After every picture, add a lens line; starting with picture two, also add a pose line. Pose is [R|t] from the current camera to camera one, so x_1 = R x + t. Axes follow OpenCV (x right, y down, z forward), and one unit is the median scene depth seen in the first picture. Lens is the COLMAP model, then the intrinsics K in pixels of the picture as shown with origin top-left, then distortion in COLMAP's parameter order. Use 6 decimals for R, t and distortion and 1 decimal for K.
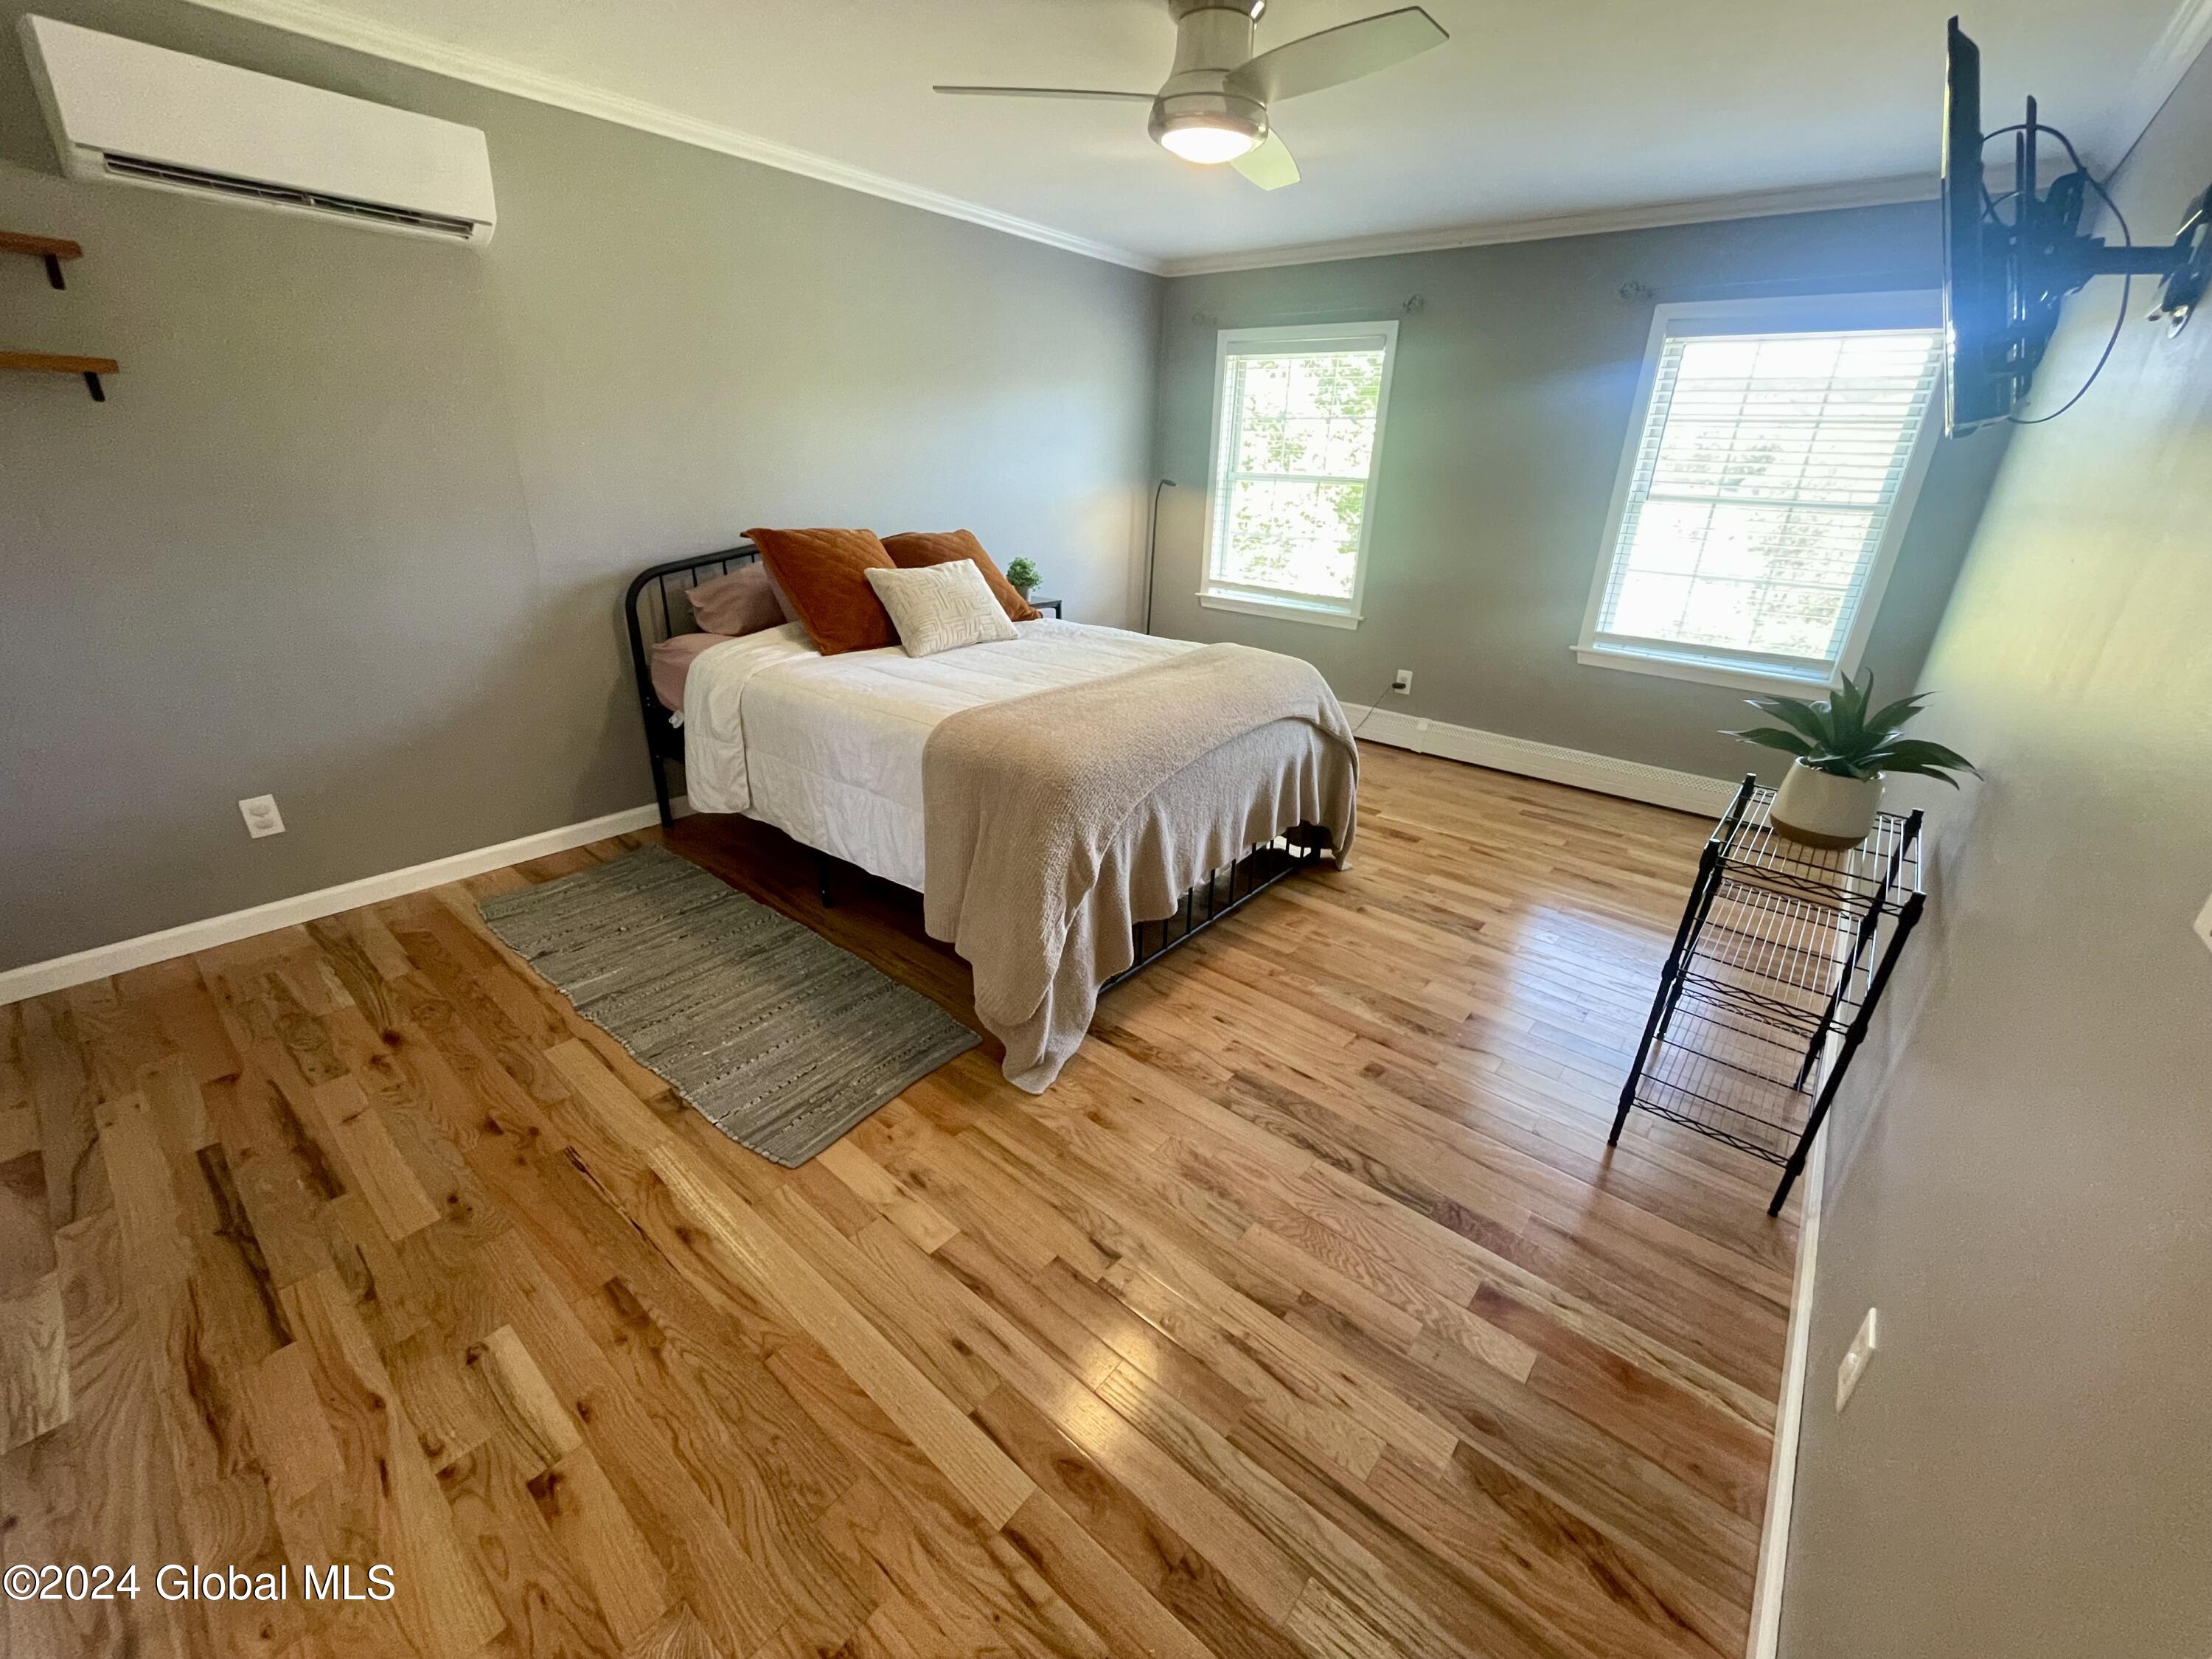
lens RADIAL K [[892.6, 0, 1102.4], [0, 892.6, 828.0], [0, 0, 1]] dist [-0.003429, -0.000147]
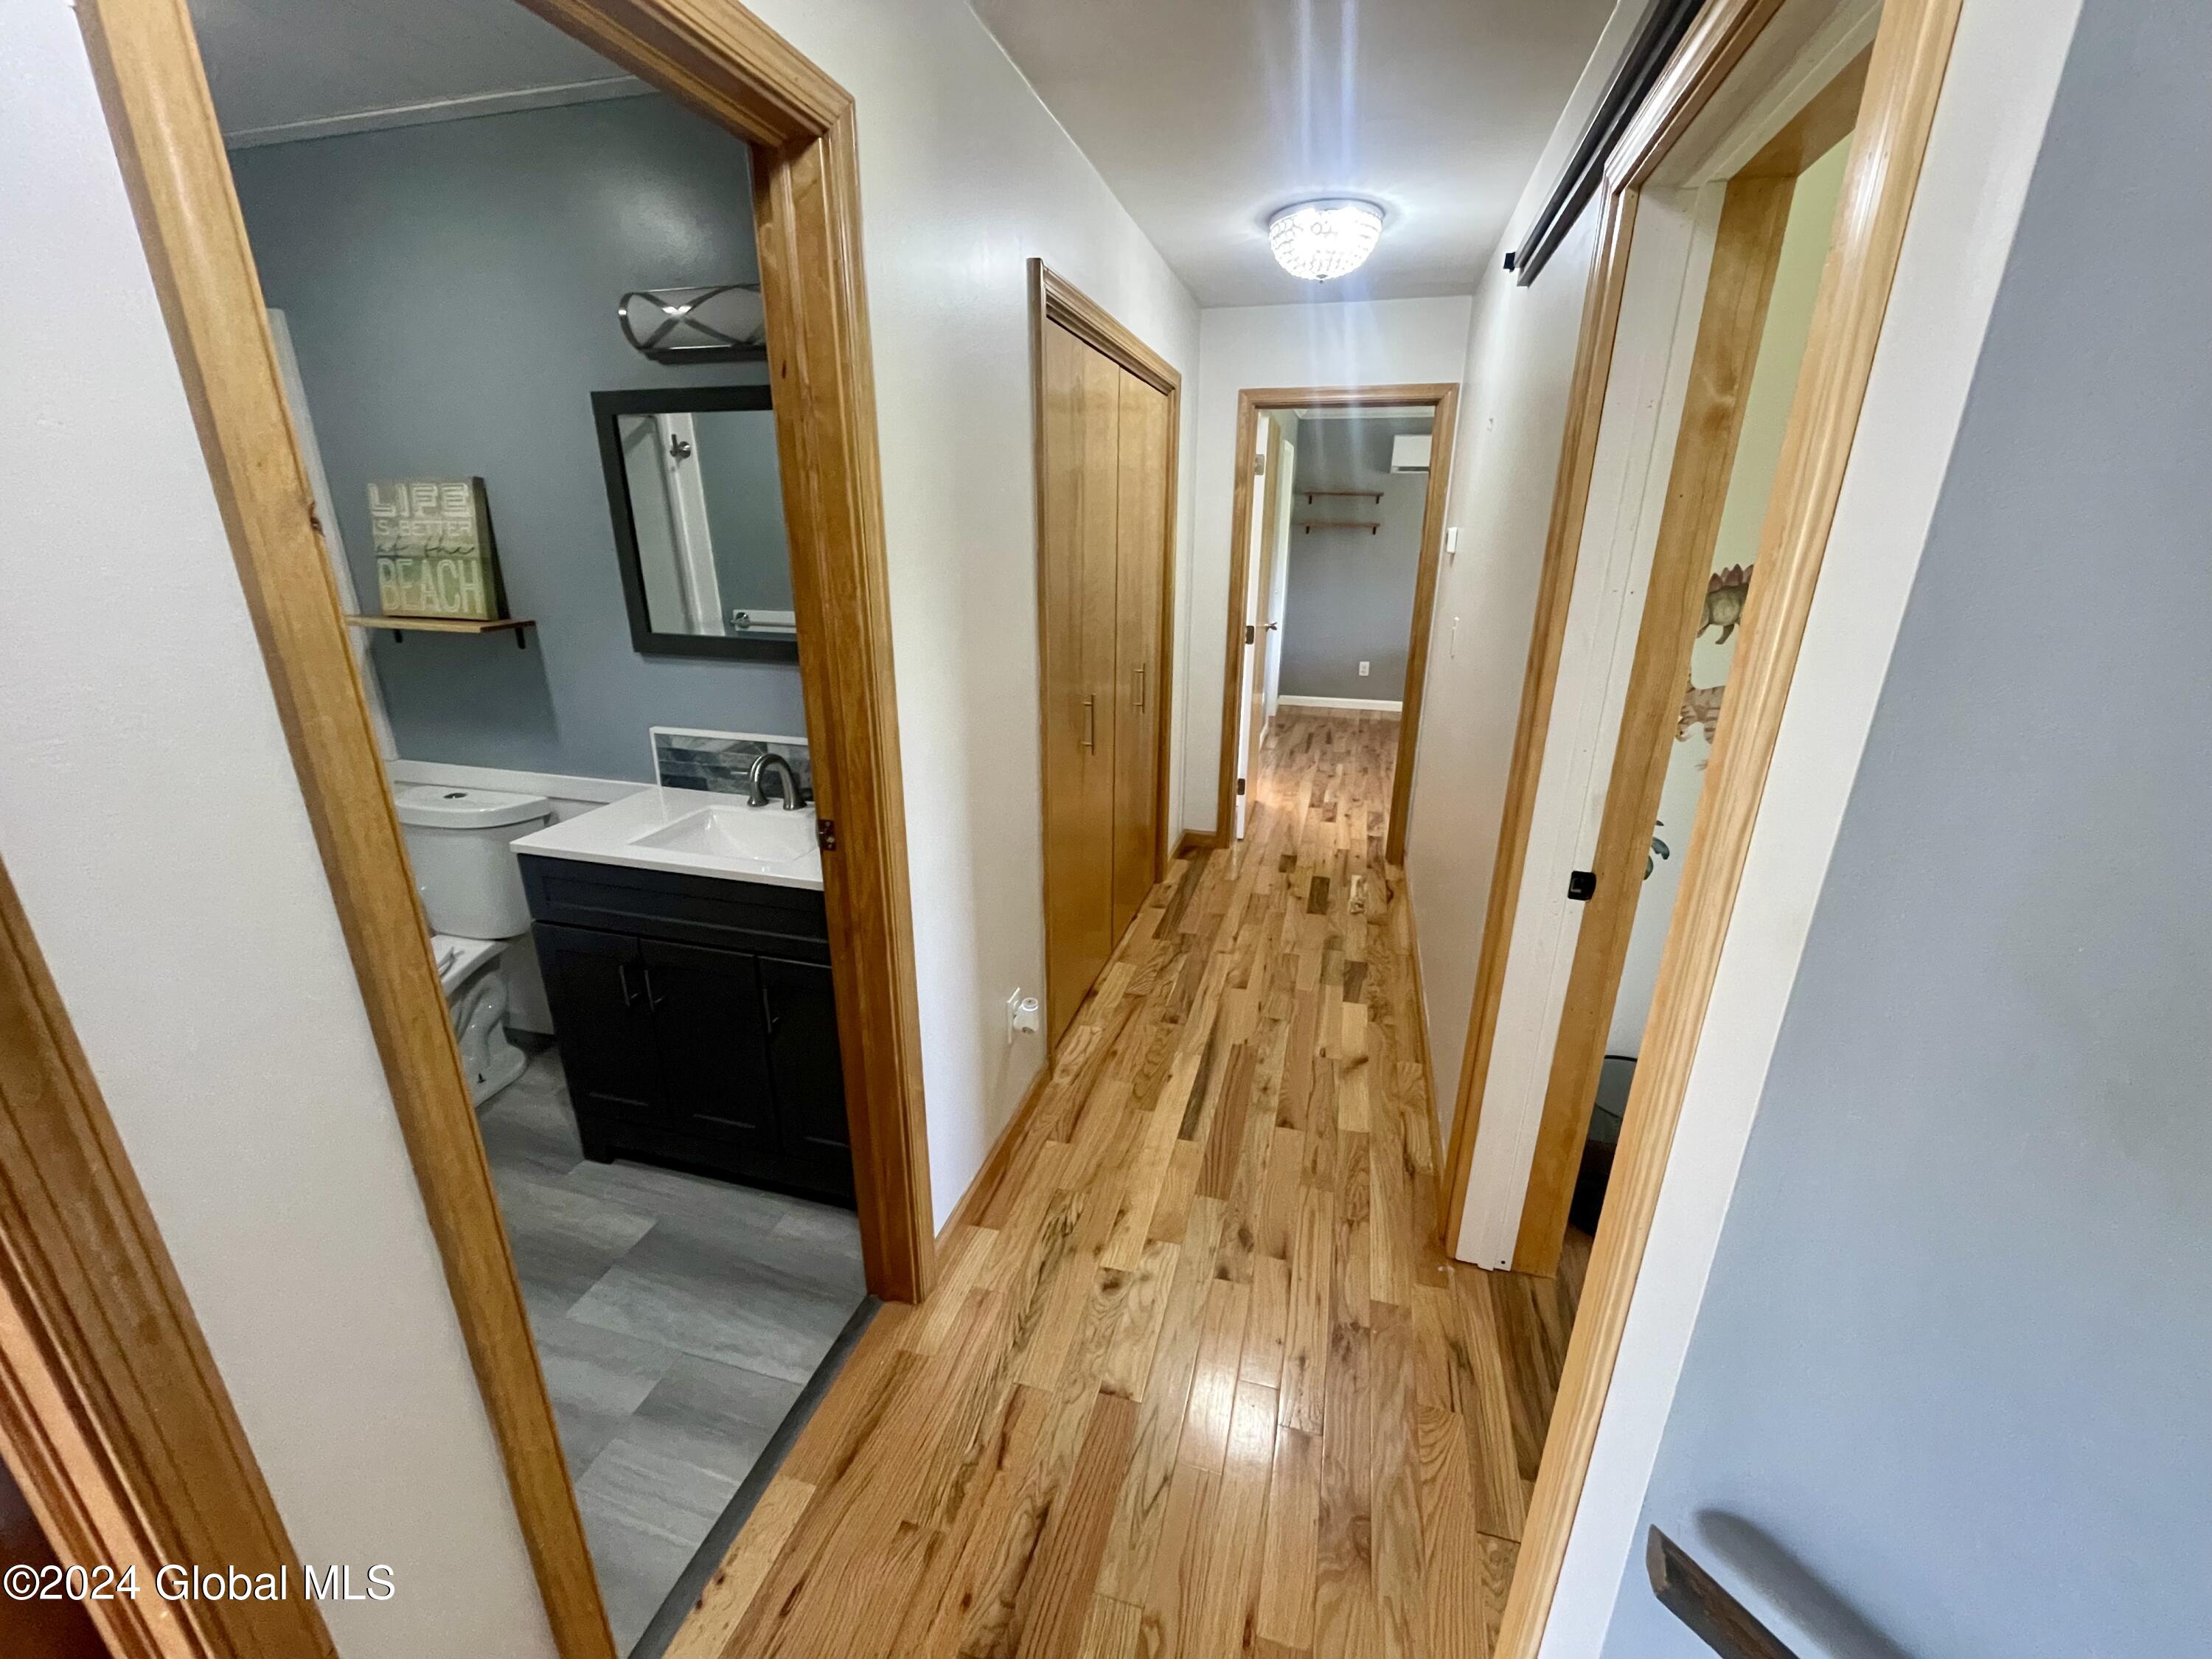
lens RADIAL K [[892.6, 0, 1106.9], [0, 892.6, 827.5], [0, 0, 1]] dist [-0.003429, -0.000147]
pose [[0.409643, 0.263968, -0.873220, 2.358687], [-0.343945, 0.931269, 0.120165, 0.684735], [0.844923, 0.251115, 0.472278, -1.626672]]
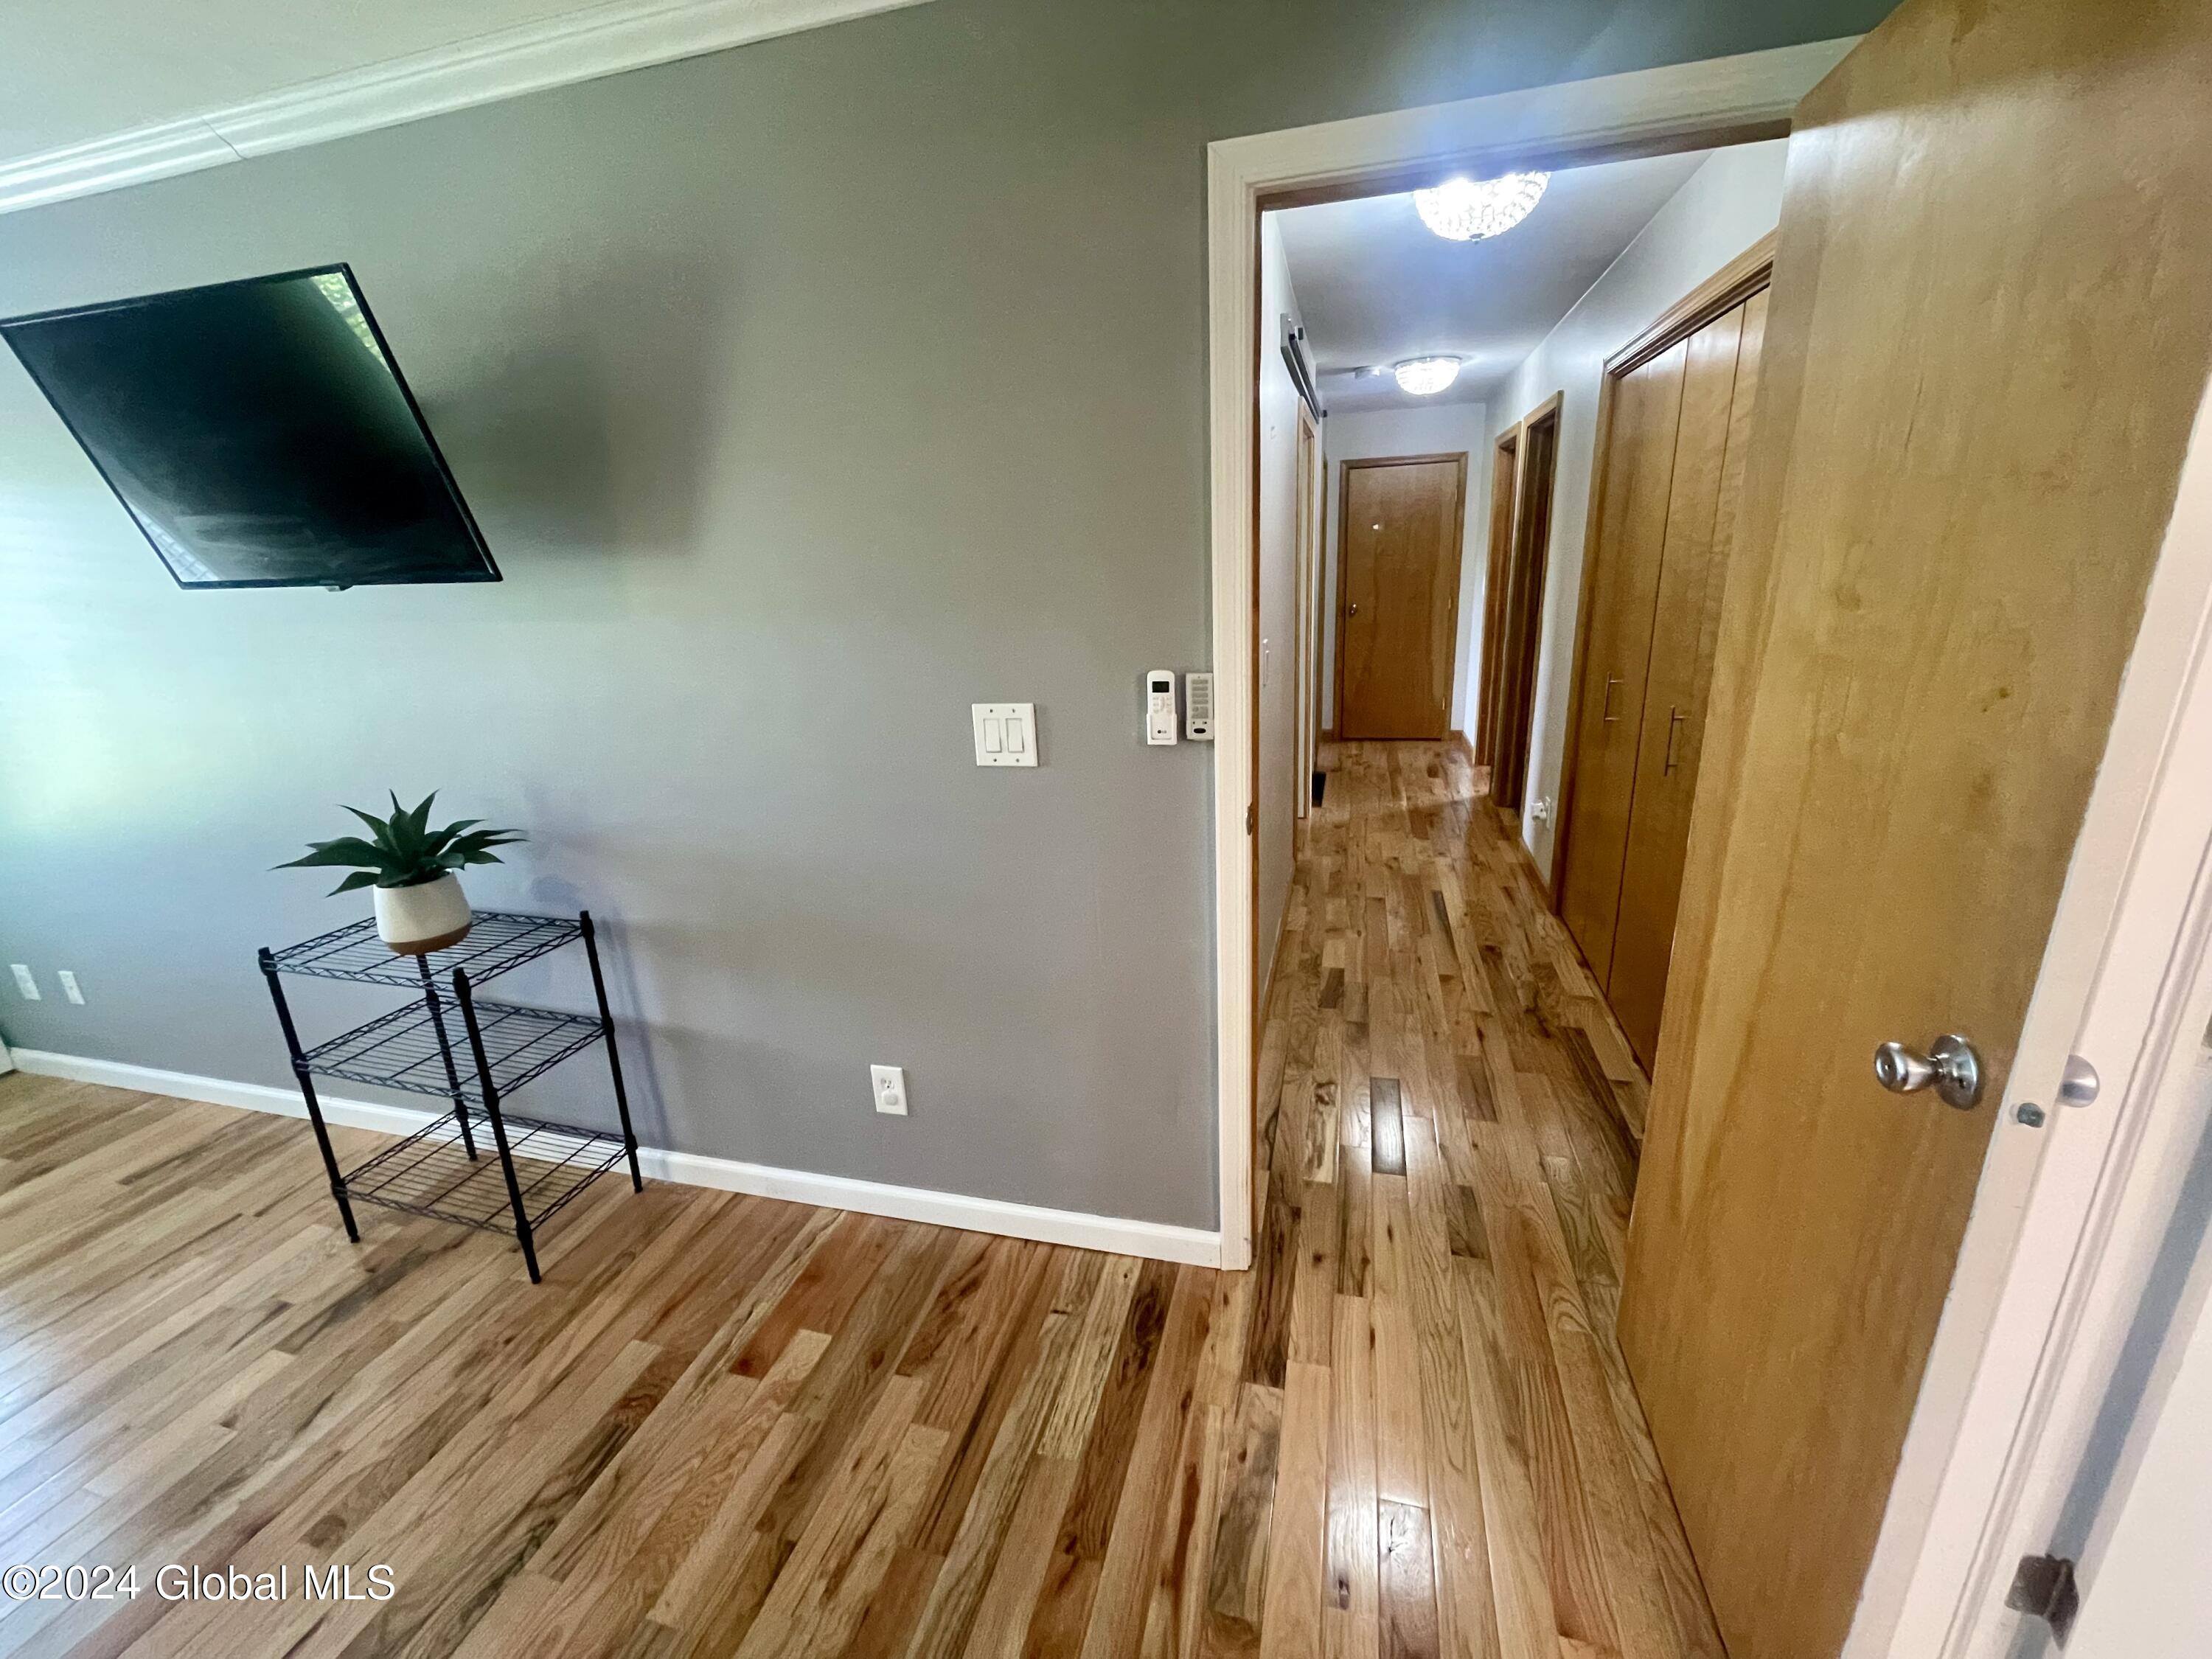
lens RADIAL K [[892.6, 0, 1108.8], [0, 892.6, 827.4], [0, 0, 1]] dist [-0.003429, -0.000147]
pose [[-0.415484, -0.280669, 0.865216, -0.512259], [0.378967, 0.811303, 0.445163, -0.319502], [-0.826896, 0.512847, -0.230719, 0.587124]]
